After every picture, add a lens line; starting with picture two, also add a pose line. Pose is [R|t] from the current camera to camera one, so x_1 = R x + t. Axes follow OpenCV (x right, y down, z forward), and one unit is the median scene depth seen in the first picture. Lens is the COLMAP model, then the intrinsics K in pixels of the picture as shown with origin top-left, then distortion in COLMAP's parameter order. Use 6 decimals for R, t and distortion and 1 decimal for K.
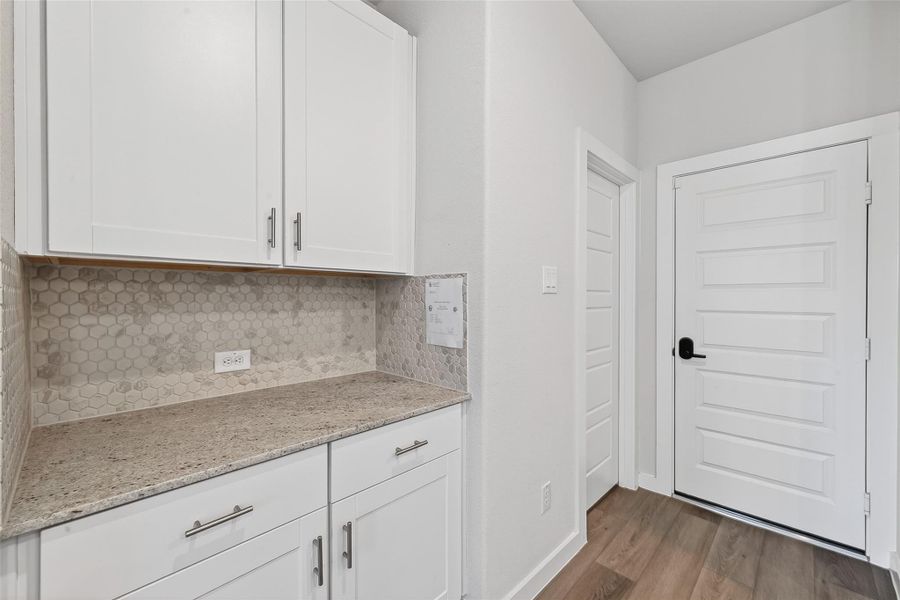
lens RADIAL K [[364.5, 0, 454.5], [0, 364.5, 297.2], [0, 0, 1]] dist [-0.000457, -0.000024]
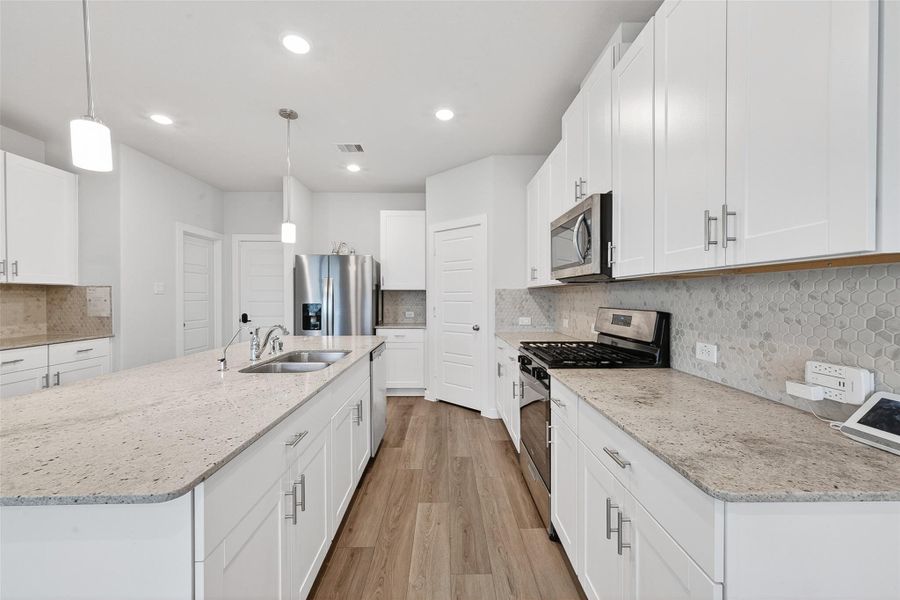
lens RADIAL K [[364.2, 0, 453.0], [0, 364.2, 300.1], [0, 0, 1]] dist [0.003459, -0.000520]
pose [[0.705735, -0.009981, 0.708405, -0.086007], [0.002221, 0.999927, 0.011876, 0.006154], [-0.708472, -0.006808, 0.705706, -2.337891]]
